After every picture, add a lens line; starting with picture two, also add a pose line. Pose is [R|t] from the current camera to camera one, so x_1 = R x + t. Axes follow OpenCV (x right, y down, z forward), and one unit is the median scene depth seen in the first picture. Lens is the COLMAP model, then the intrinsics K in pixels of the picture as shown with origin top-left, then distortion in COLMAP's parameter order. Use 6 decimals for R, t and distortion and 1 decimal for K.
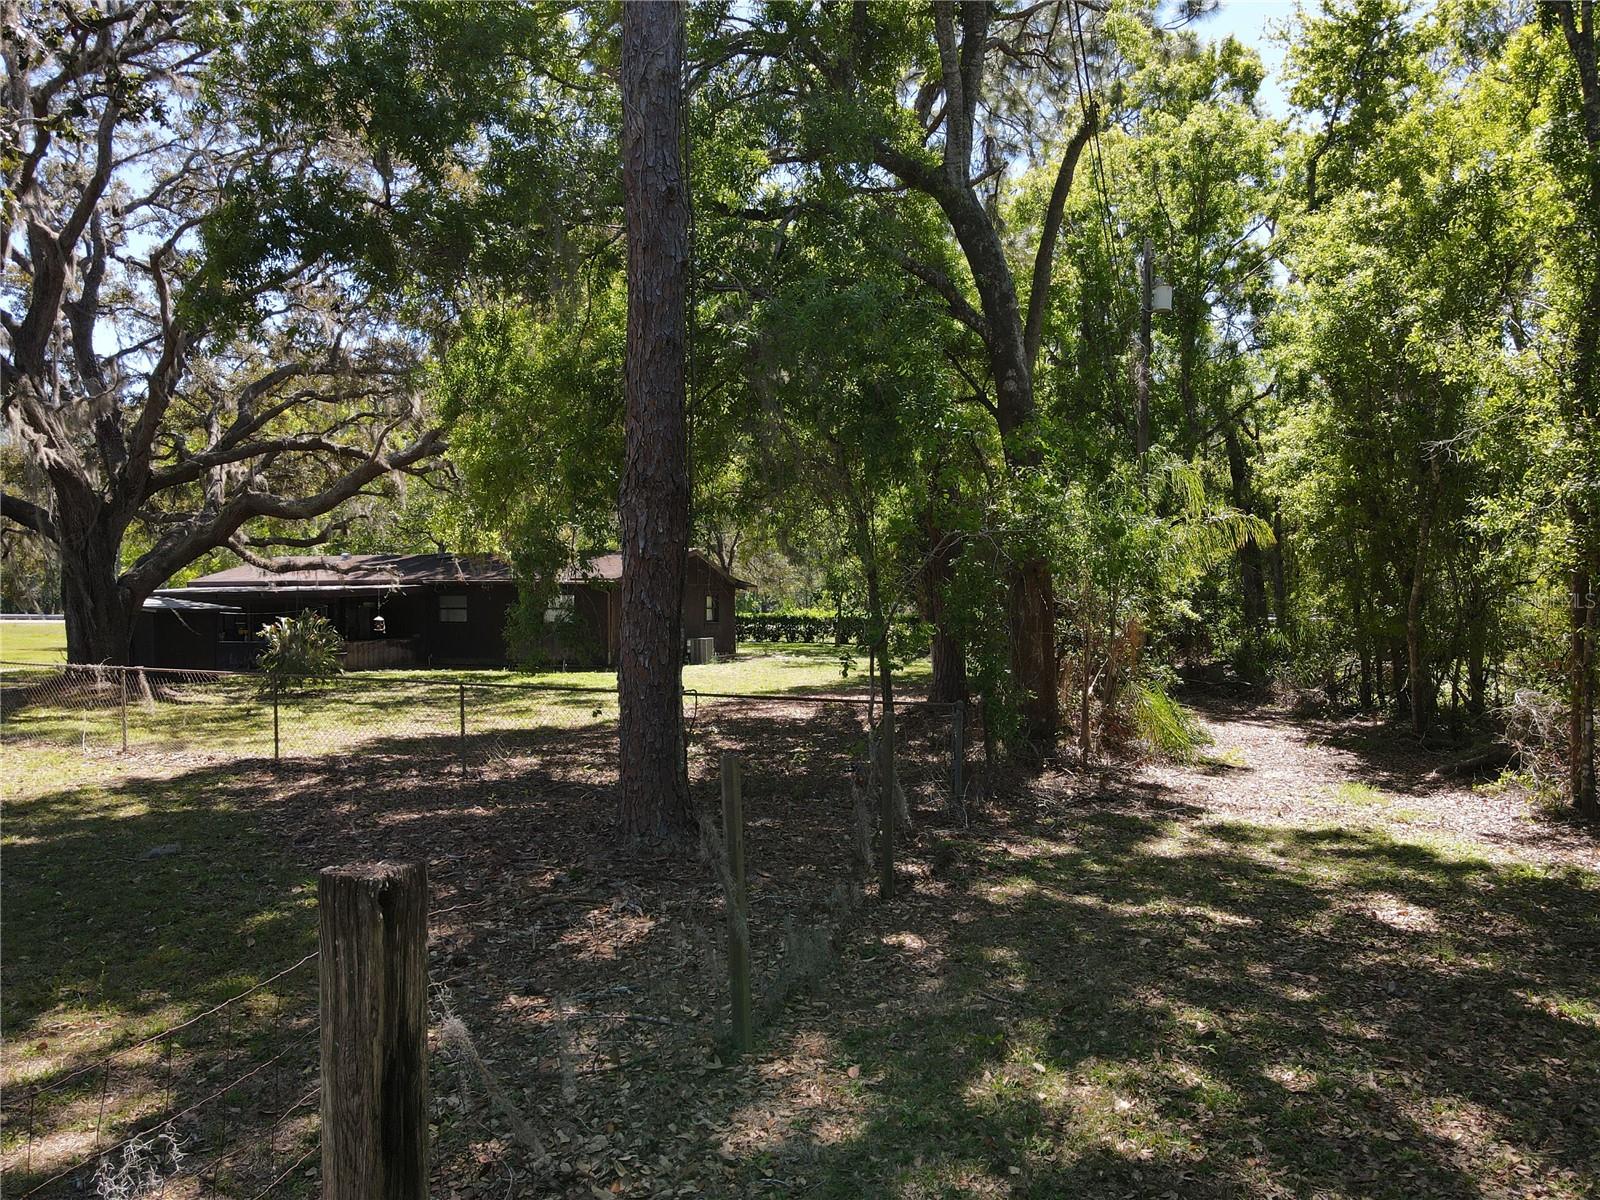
lens RADIAL K [[1169.2, 0, 803.0], [0, 1169.2, 609.1], [0, 0, 1]] dist [-0.002653, 0.021520]
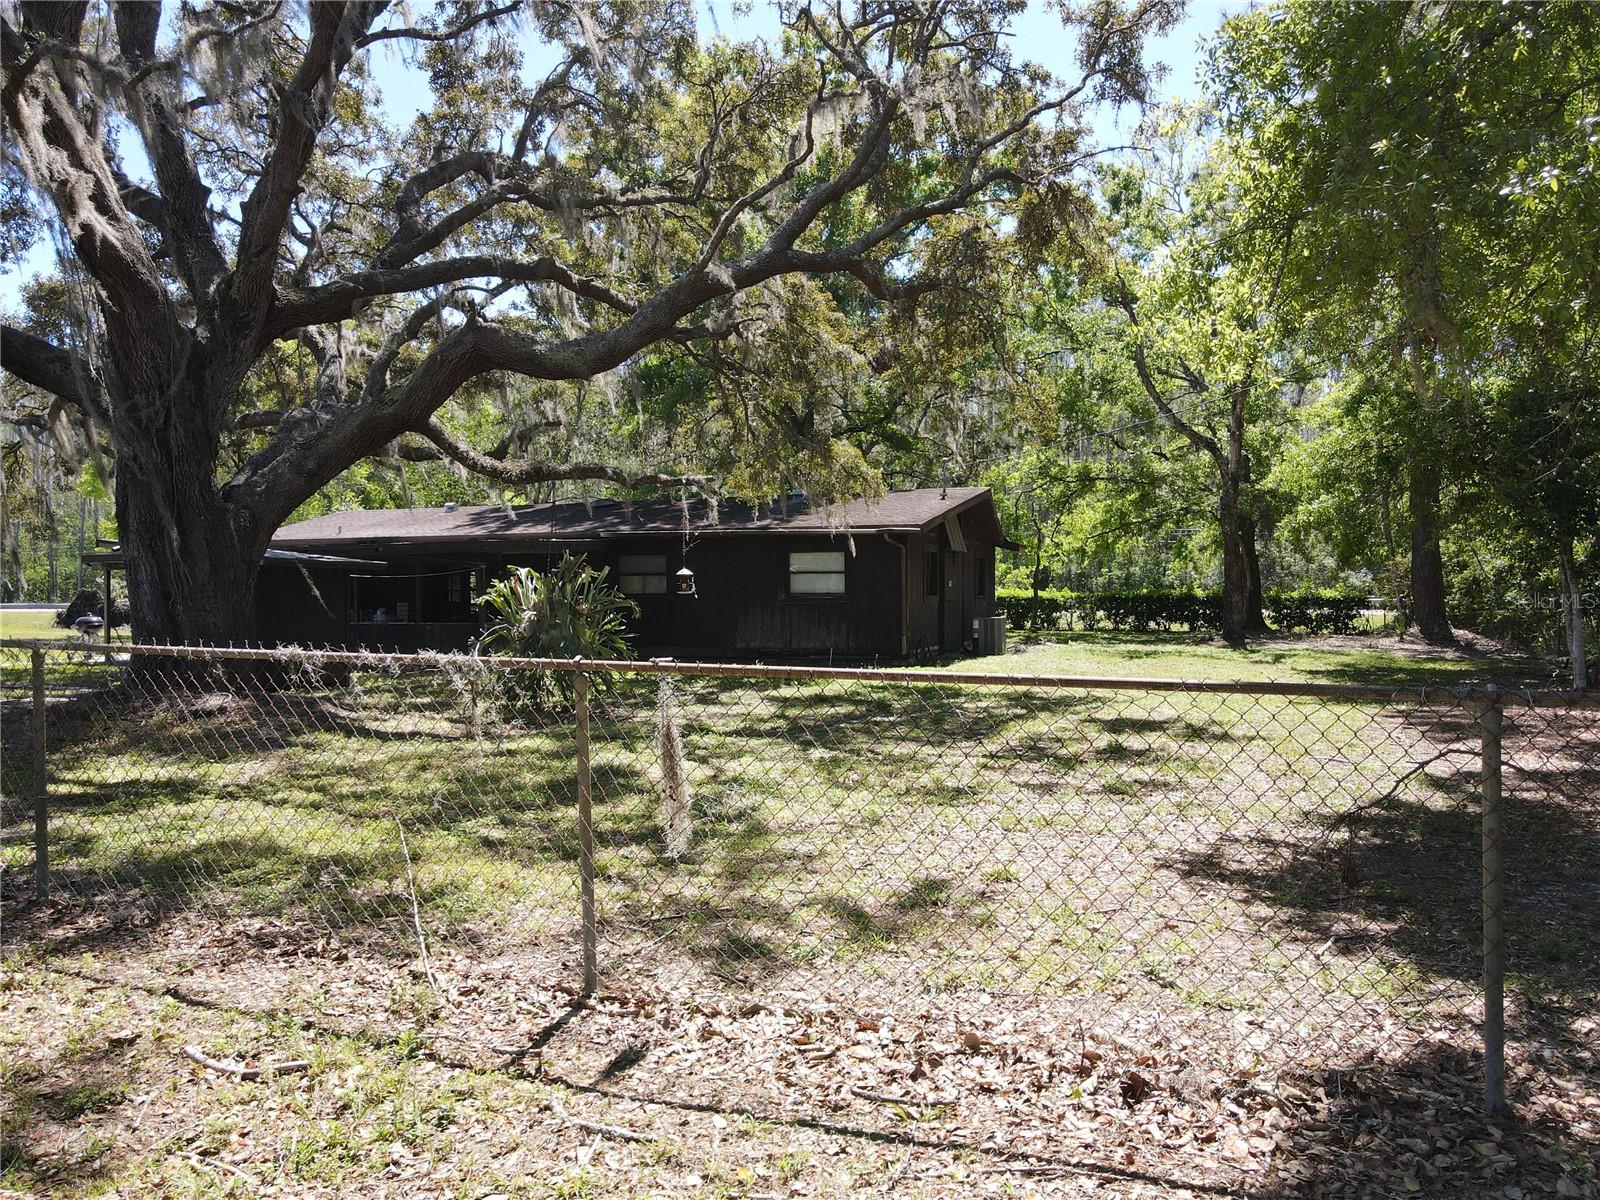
lens RADIAL K [[1165.0, 0, 801.6], [0, 1165.0, 596.7], [0, 0, 1]] dist [0.008685, 0.003038]
pose [[0.999649, 0.003086, 0.026308, -0.335387], [-0.003035, 0.999993, -0.001977, 0.020728], [-0.026314, 0.001896, 0.999652, 0.469376]]
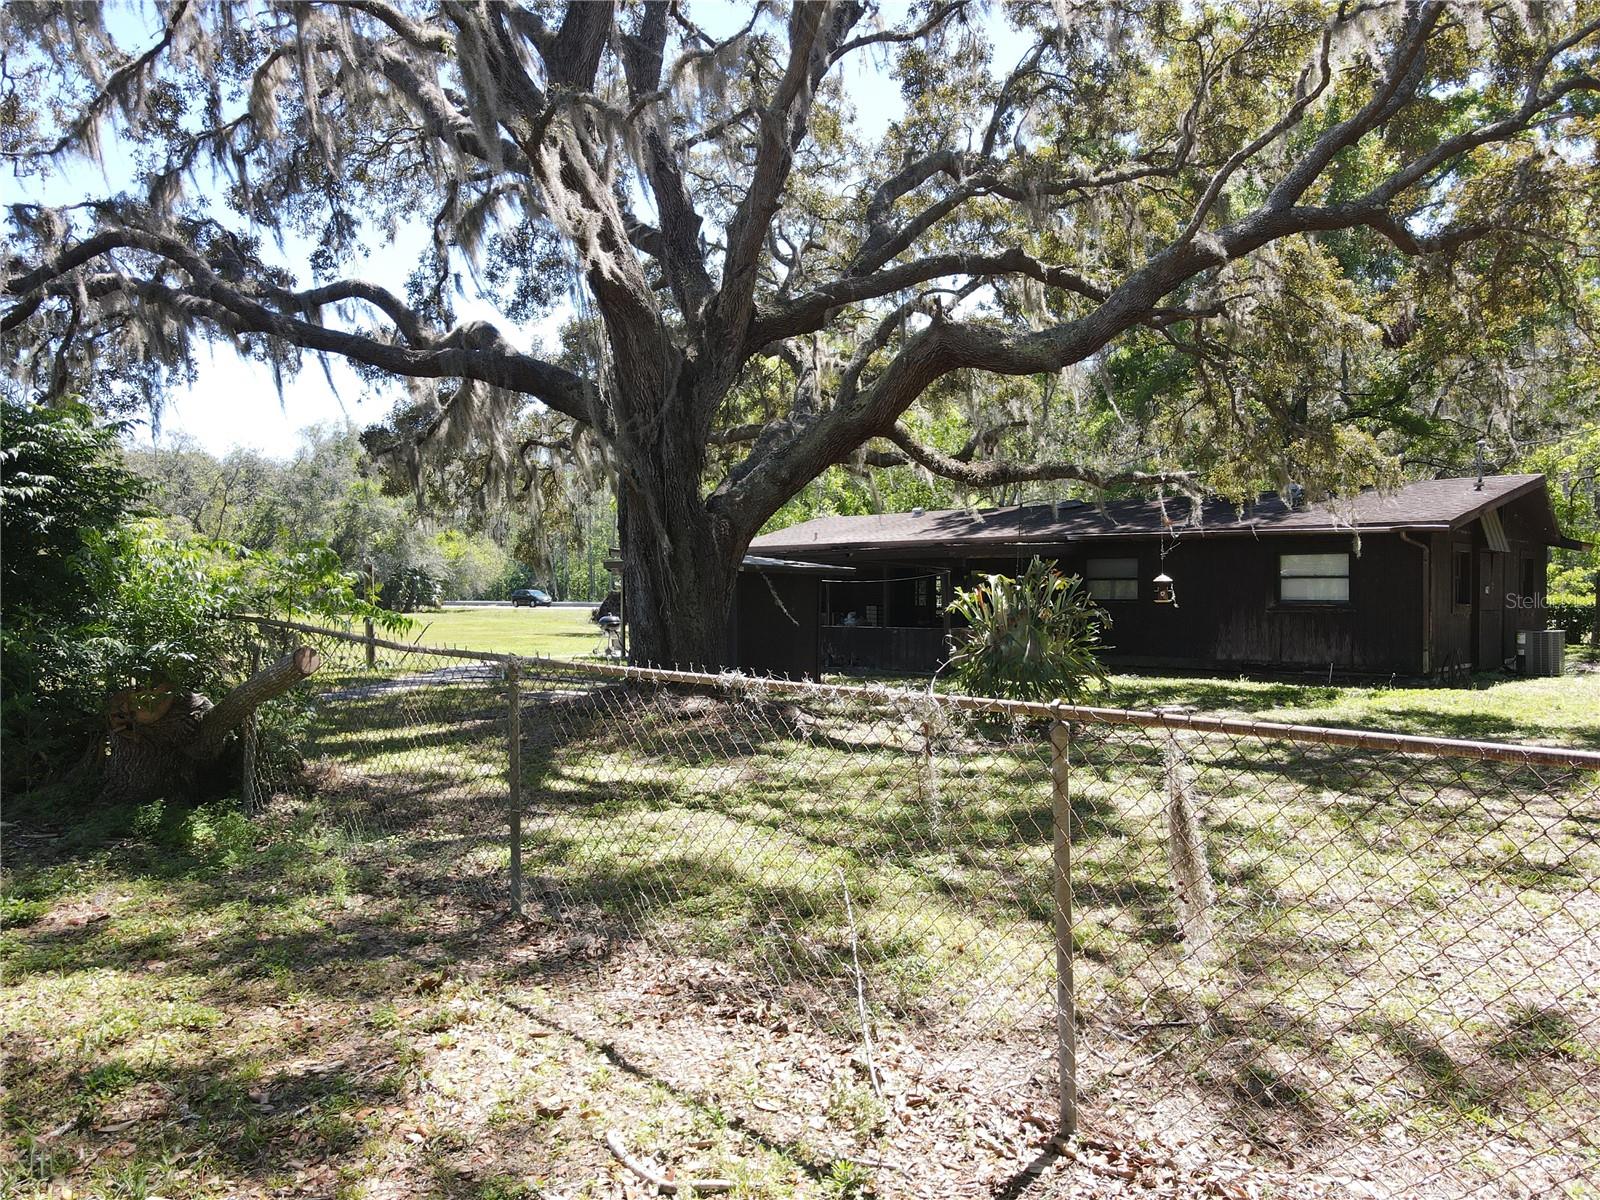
lens RADIAL K [[1169.2, 0, 803.0], [0, 1169.2, 609.1], [0, 0, 1]] dist [-0.002653, 0.021520]
pose [[0.934227, 0.013172, -0.356436, -0.341712], [-0.010600, 0.999902, 0.009166, 0.018265], [0.356522, -0.004785, 0.934275, 0.499114]]
